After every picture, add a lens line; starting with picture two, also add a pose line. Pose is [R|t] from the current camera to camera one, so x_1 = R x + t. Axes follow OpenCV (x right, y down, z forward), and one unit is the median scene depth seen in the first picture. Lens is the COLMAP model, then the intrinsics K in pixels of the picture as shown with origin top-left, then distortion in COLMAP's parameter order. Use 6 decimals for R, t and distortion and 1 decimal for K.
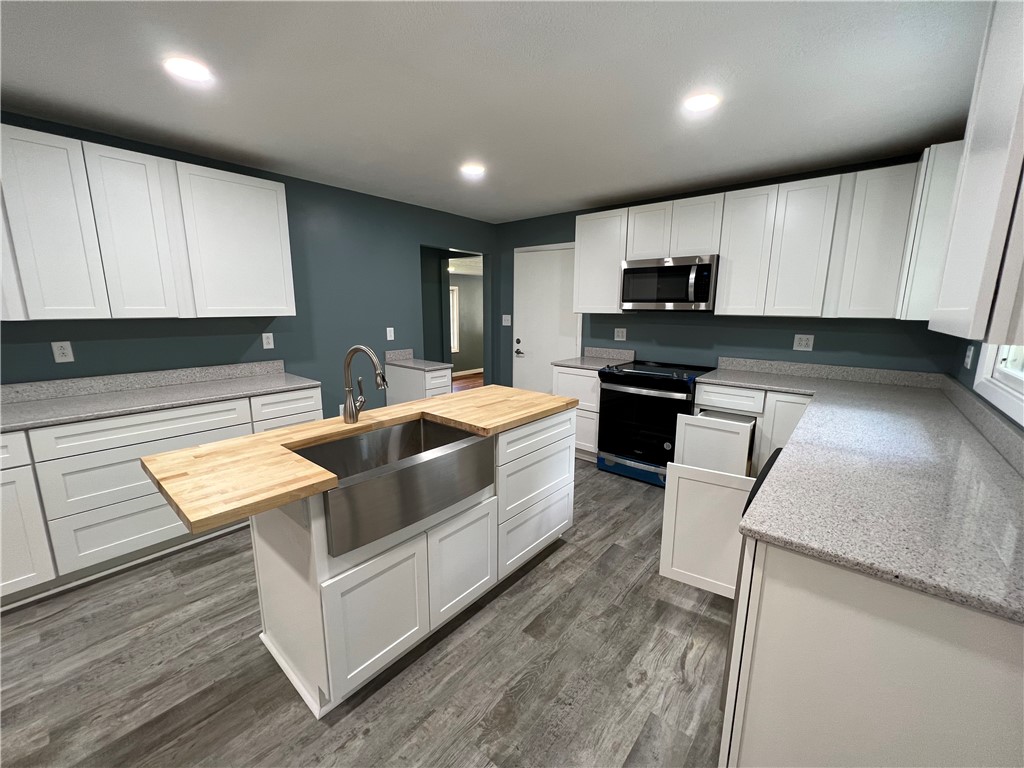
lens RADIAL K [[406.2, 0, 512.0], [0, 406.2, 381.4], [0, 0, 1]] dist [0.000225, -0.000033]
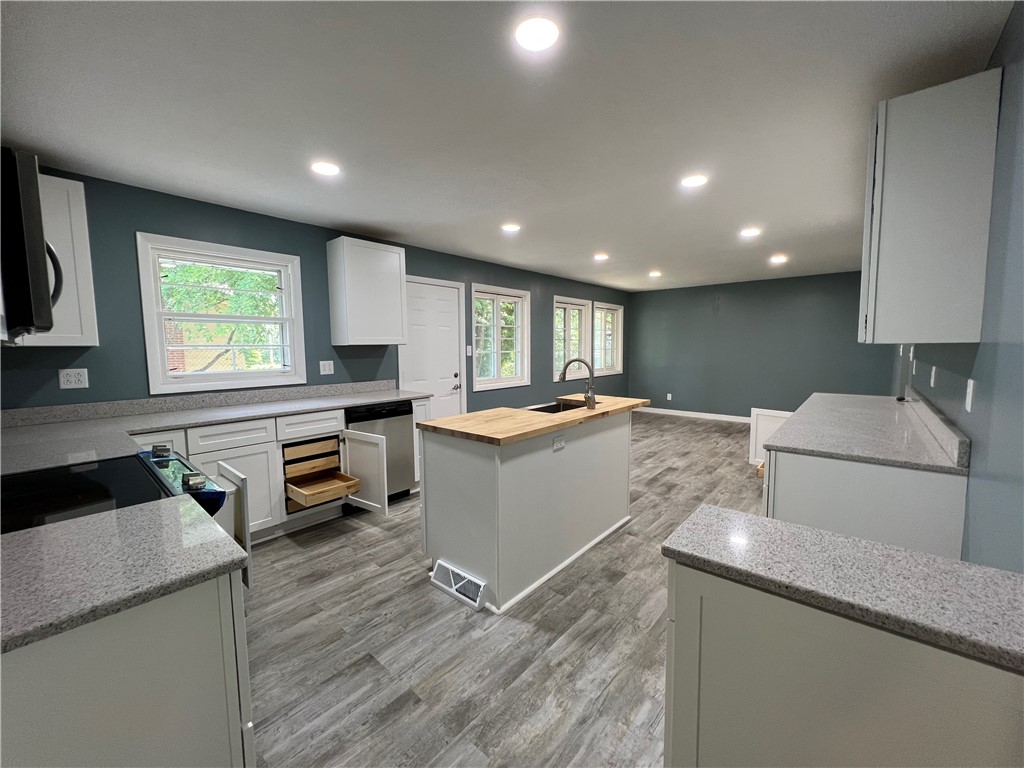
lens RADIAL K [[404.7, 0, 512.0], [0, 404.7, 384.0], [0, 0, 1]] dist [-0.000383, 0.000026]
pose [[-0.999932, -0.000837, 0.011633, -0.065536], [0.002431, 0.960553, 0.278088, -0.243693], [-0.011407, 0.278097, -0.960485, 1.429768]]
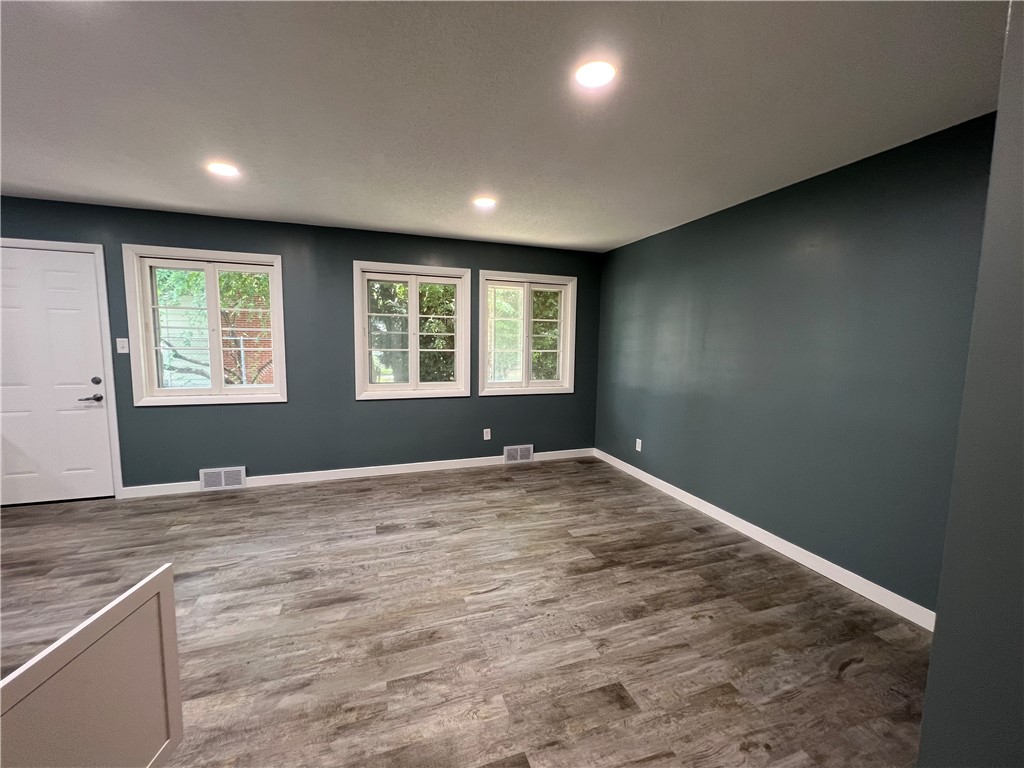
lens RADIAL K [[411.7, 0, 510.0], [0, 411.7, 380.7], [0, 0, 1]] dist [0.000739, 0.000236]
pose [[-0.859607, -0.062304, 0.507144, -1.283090], [0.077355, 0.965230, 0.249696, -0.037411], [-0.505067, 0.253870, -0.824898, 0.309089]]
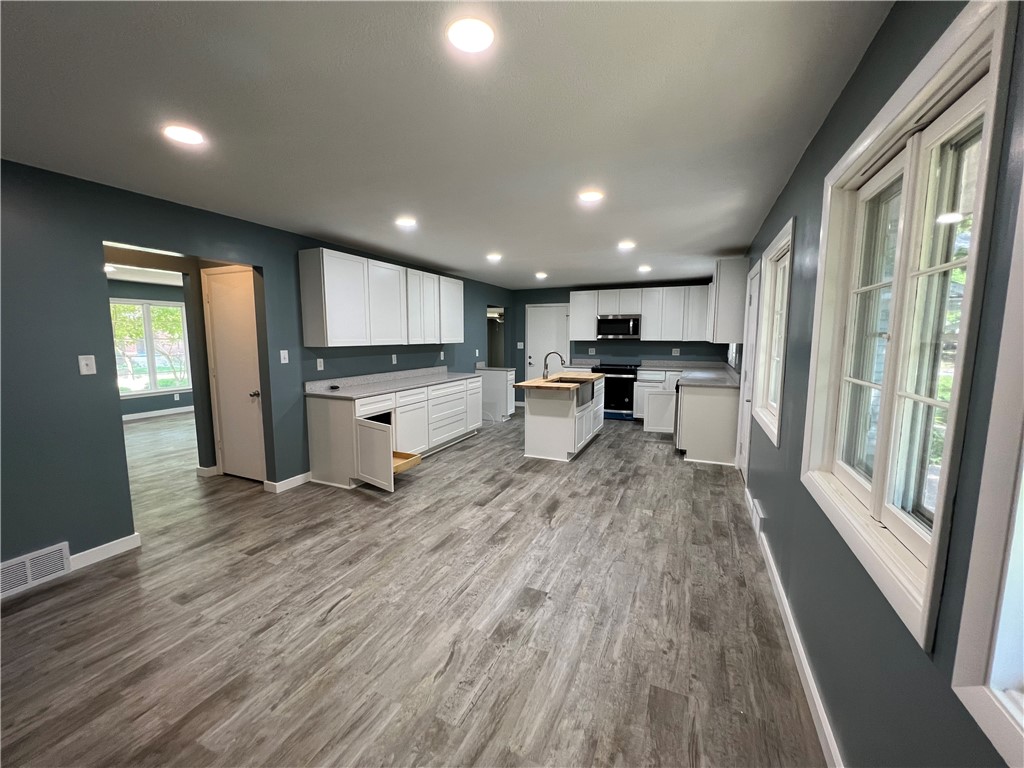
lens RADIAL K [[405.5, 0, 512.0], [0, 405.5, 384.0], [0, 0, 1]] dist [0.013339, -0.000008]
pose [[0.960190, -0.038416, 0.276694, -0.808023], [0.056894, 0.996632, -0.059064, 0.166337], [-0.273493, 0.072455, 0.959141, -0.931415]]
